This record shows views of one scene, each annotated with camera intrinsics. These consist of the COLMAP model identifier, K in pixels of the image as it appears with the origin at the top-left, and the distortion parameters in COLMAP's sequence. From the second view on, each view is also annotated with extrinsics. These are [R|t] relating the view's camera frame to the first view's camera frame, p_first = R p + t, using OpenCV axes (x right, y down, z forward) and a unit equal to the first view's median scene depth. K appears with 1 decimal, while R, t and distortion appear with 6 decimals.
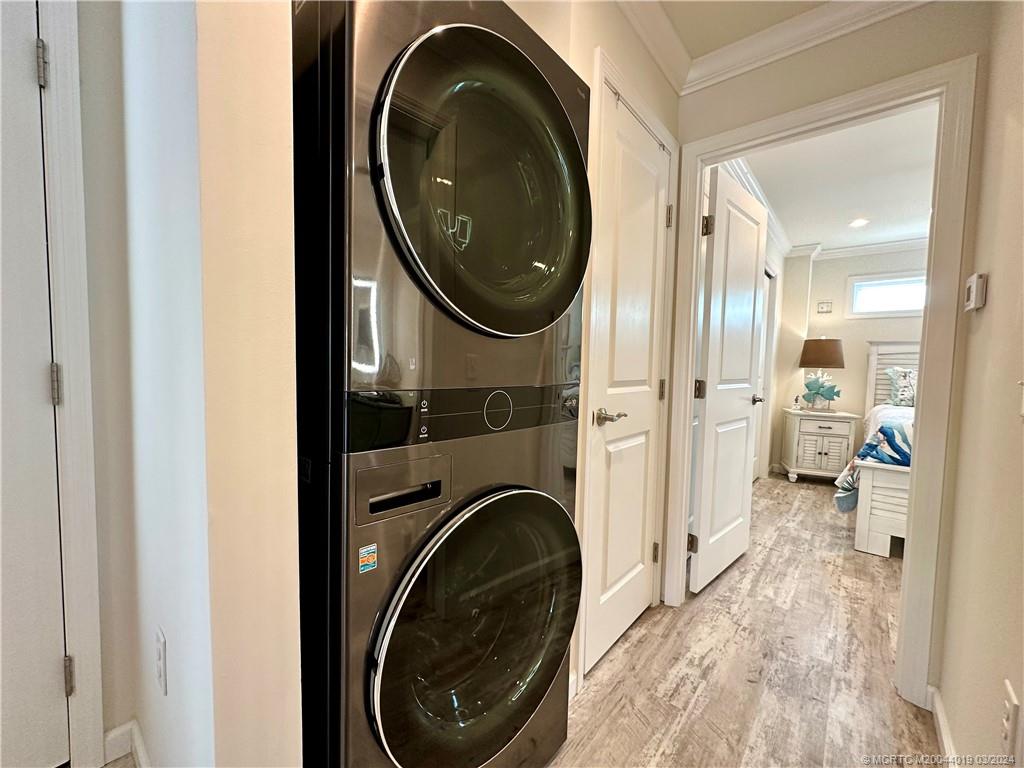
lens RADIAL K [[406.5, 0, 511.5], [0, 406.5, 386.1], [0, 0, 1]] dist [-0.001744, 0.000003]
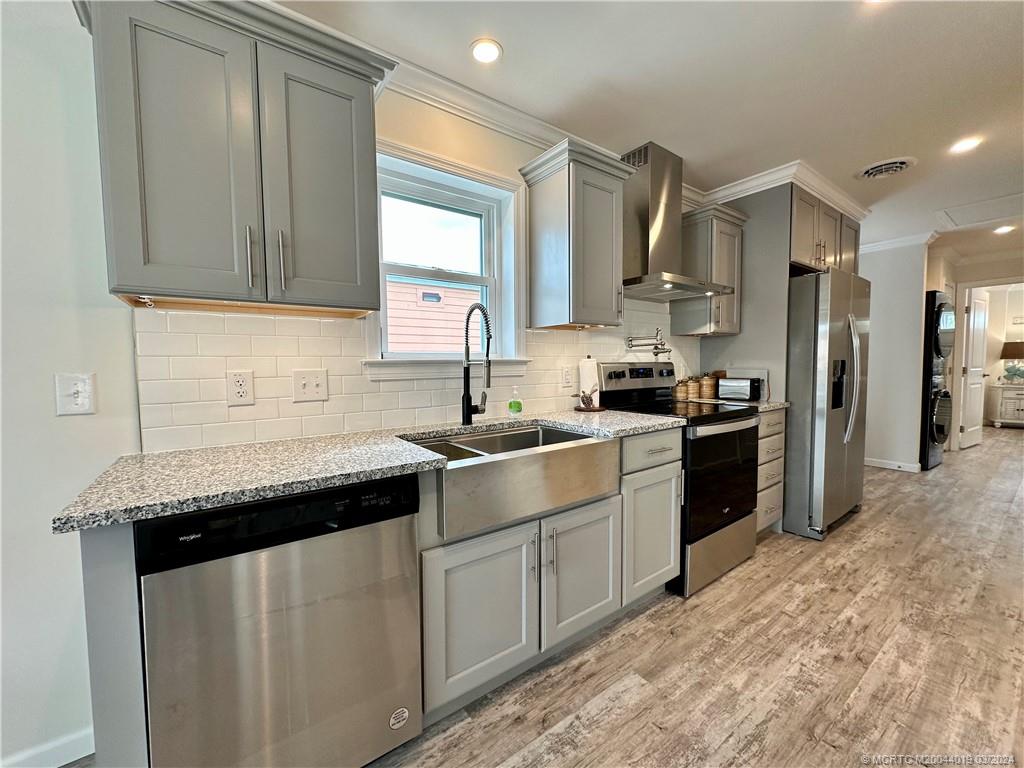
lens RADIAL K [[406.5, 0, 514.0], [0, 406.5, 384.1], [0, 0, 1]] dist [-0.001744, 0.000003]
pose [[0.973635, -0.022681, -0.226979, -0.871753], [0.022068, 0.999743, -0.005237, 0.021554], [0.227040, 0.000090, 0.973885, -1.087492]]
